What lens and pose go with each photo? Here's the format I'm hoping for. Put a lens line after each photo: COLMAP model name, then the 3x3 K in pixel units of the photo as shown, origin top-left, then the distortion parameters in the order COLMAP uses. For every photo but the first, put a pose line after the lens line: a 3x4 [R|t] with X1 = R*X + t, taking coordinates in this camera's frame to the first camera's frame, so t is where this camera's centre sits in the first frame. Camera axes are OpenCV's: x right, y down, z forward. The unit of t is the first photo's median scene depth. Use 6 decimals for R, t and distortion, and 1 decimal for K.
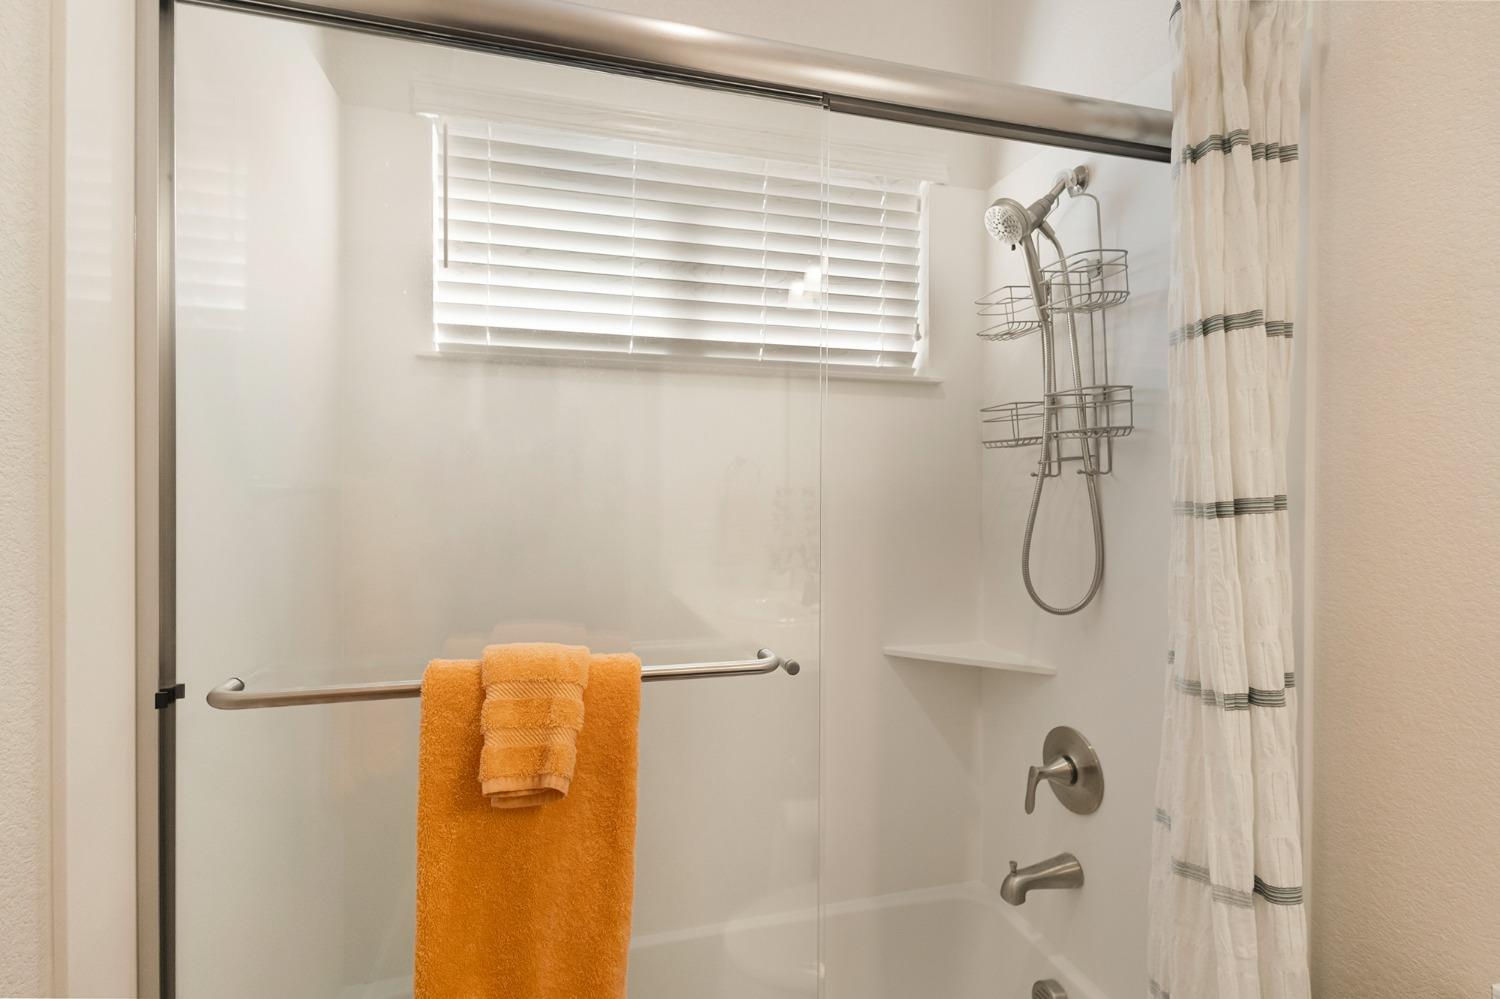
lens RADIAL K [[693.5, 0, 750.0], [0, 693.5, 499.5], [0, 0, 1]] dist [0.010085, -0.001380]
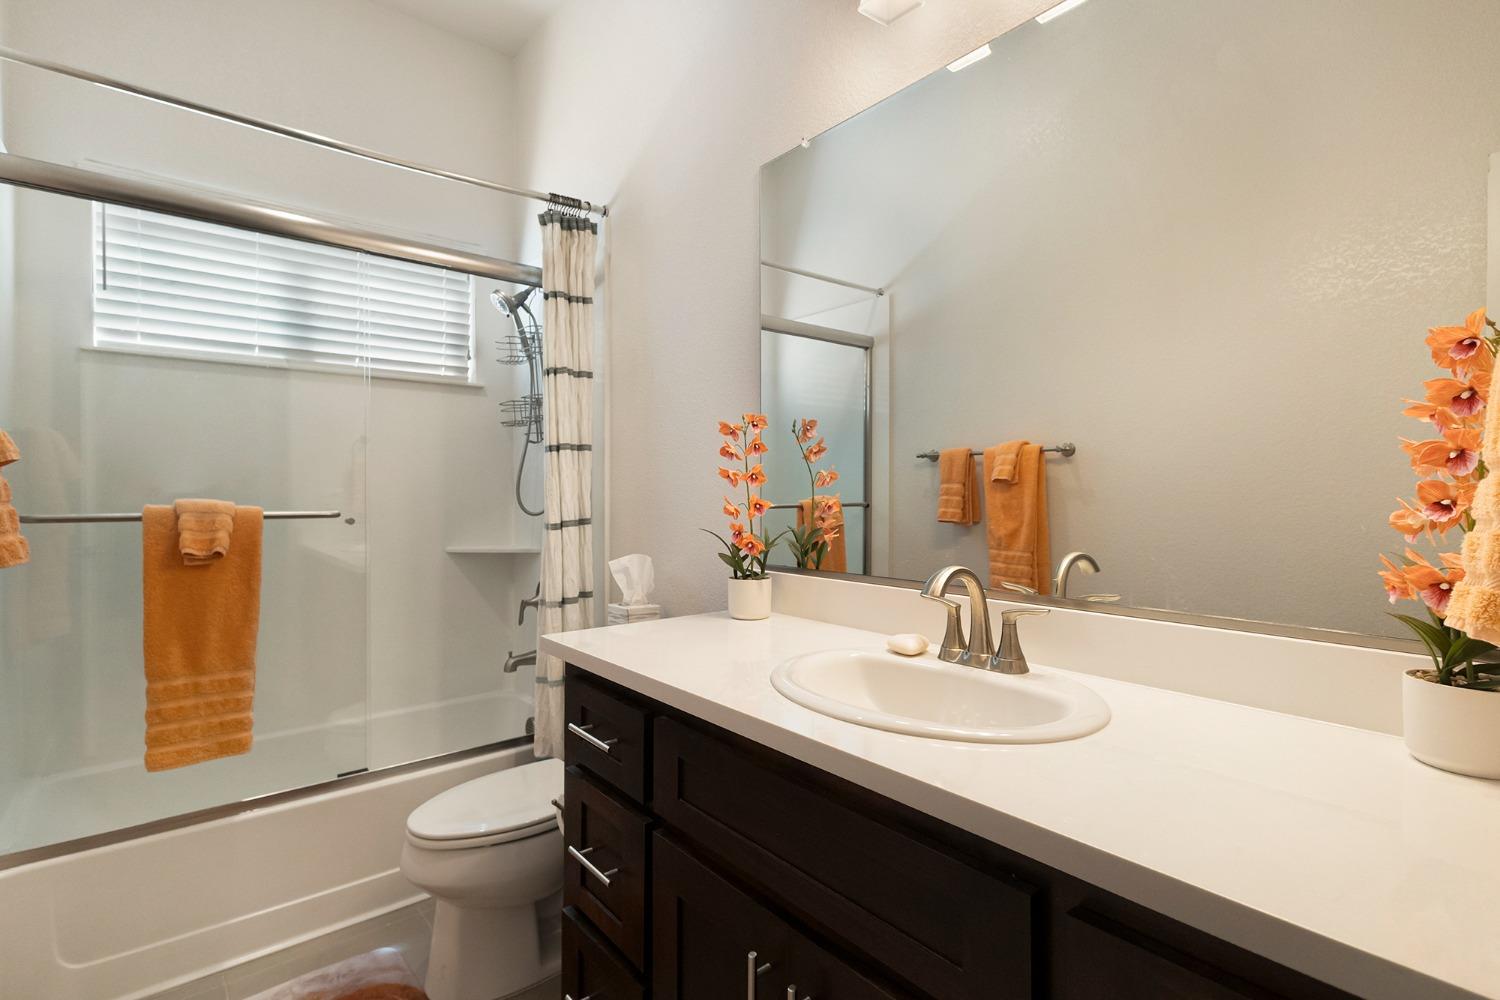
lens RADIAL K [[716.8, 0, 750.0], [0, 716.8, 500.0], [0, 0, 1]] dist [0.009106, 0.000166]
pose [[0.910575, -0.009148, 0.413243, 0.261323], [0.009366, 0.999955, 0.001499, 0.186163], [-0.413239, 0.002505, 0.910619, -1.465780]]
